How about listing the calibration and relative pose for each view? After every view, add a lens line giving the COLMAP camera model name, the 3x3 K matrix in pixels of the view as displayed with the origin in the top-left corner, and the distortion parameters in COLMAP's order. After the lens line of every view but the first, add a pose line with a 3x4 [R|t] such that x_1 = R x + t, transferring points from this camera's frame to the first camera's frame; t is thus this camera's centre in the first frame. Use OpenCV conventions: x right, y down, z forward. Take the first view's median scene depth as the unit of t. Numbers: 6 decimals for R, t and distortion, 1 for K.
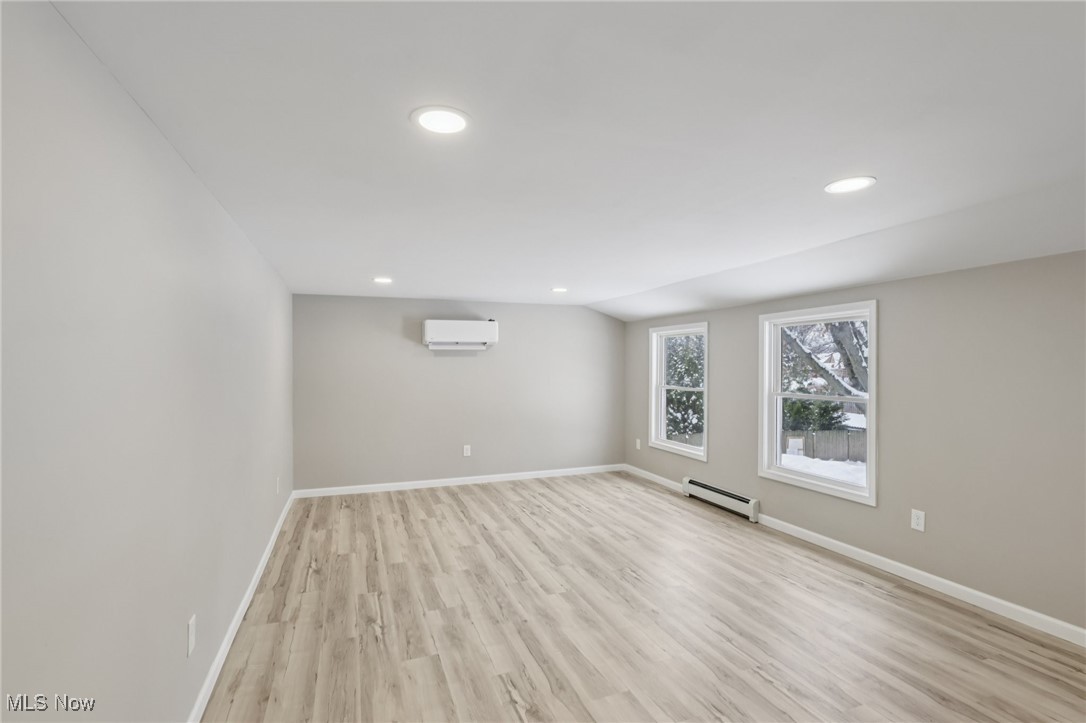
lens RADIAL K [[503.0, 0, 539.3], [0, 503.0, 362.3], [0, 0, 1]] dist [-0.006637, 0.001491]
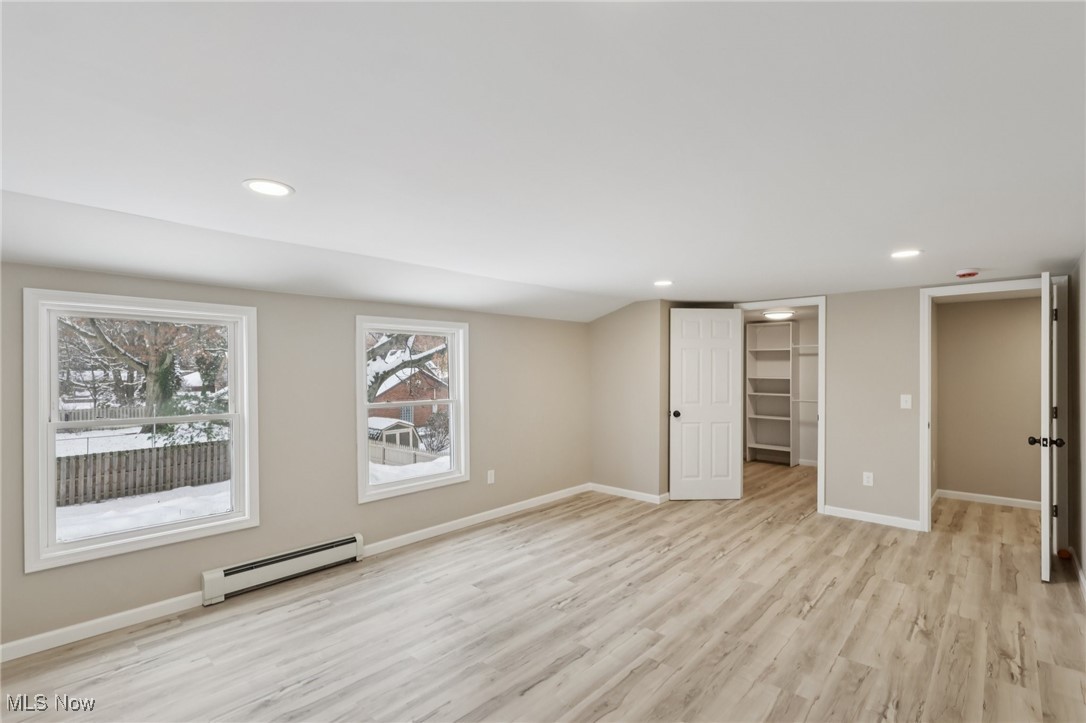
lens RADIAL K [[503.0, 0, 537.7], [0, 503.0, 366.9], [0, 0, 1]] dist [-0.006637, 0.001491]
pose [[-0.448182, 0.009886, 0.893887, -0.655789], [0.002111, 0.999948, -0.010001, 0.001442], [-0.893940, -0.002595, -0.448180, 1.556400]]
